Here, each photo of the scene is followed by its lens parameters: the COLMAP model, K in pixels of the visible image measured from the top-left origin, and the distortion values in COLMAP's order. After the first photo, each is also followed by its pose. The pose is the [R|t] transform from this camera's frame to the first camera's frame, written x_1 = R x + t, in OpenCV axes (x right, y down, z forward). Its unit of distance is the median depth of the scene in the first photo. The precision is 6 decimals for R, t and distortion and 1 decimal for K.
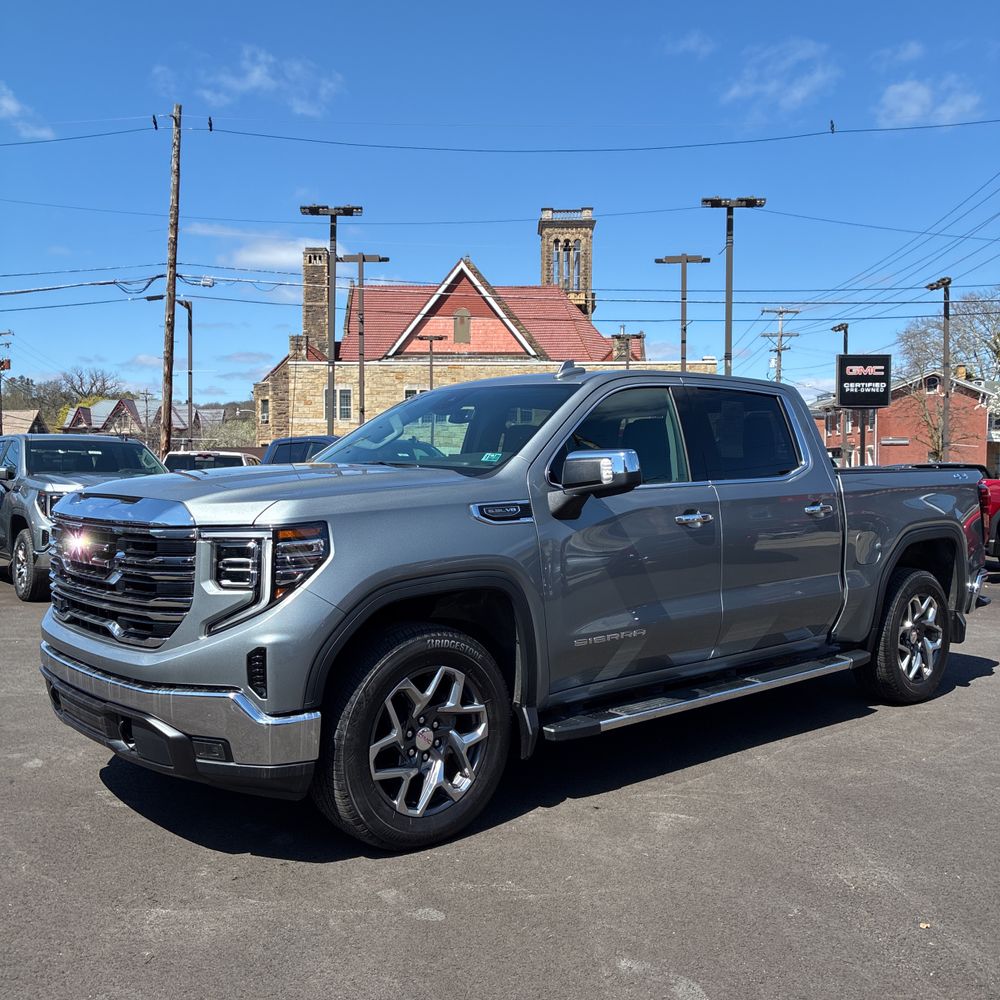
lens RADIAL K [[998.4, 0, 494.3], [0, 998.4, 501.8], [0, 0, 1]] dist [0.016668, -0.001247]
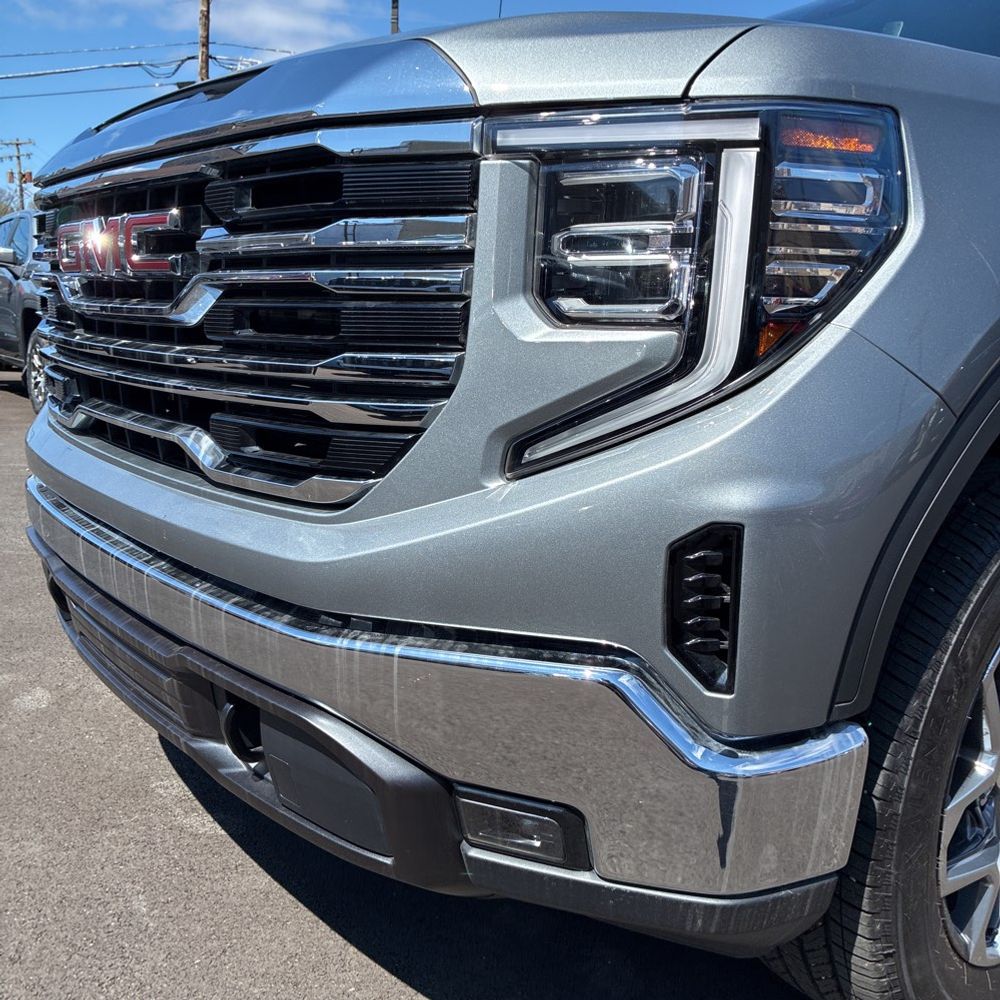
lens RADIAL K [[998.4, 0, 494.3], [0, 998.4, 501.8], [0, 0, 1]] dist [0.016668, -0.001247]
pose [[0.999161, 0.031289, -0.026439, -0.247797], [-0.026731, 0.987085, 0.157951, 0.080975], [0.031040, -0.157112, 0.987093, 0.605758]]
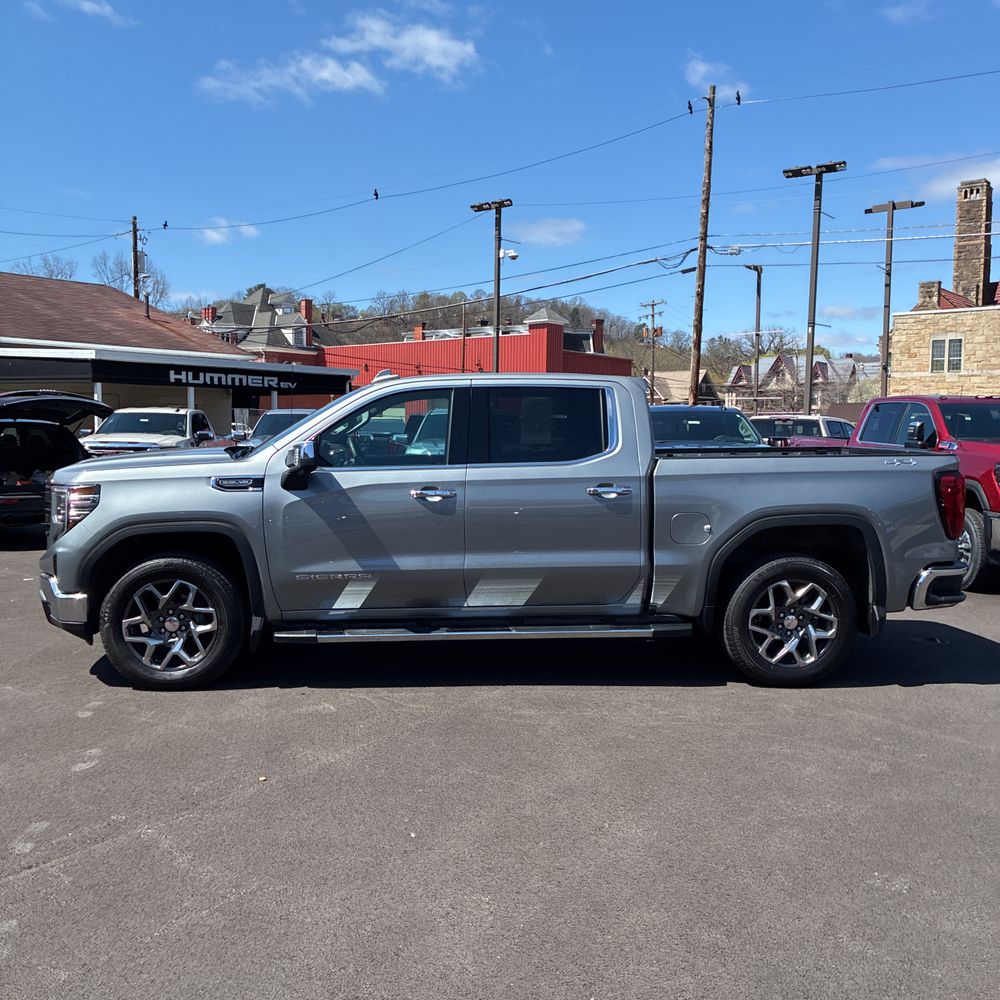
lens RADIAL K [[1014.4, 0, 496.2], [0, 1014.4, 473.8], [0, 0, 1]] dist [0.016595, 0.004718]
pose [[0.787428, 0.029599, -0.615695, 1.279264], [-0.018669, 0.999533, 0.024176, -0.048680], [0.616123, -0.007542, 0.787613, 0.044457]]
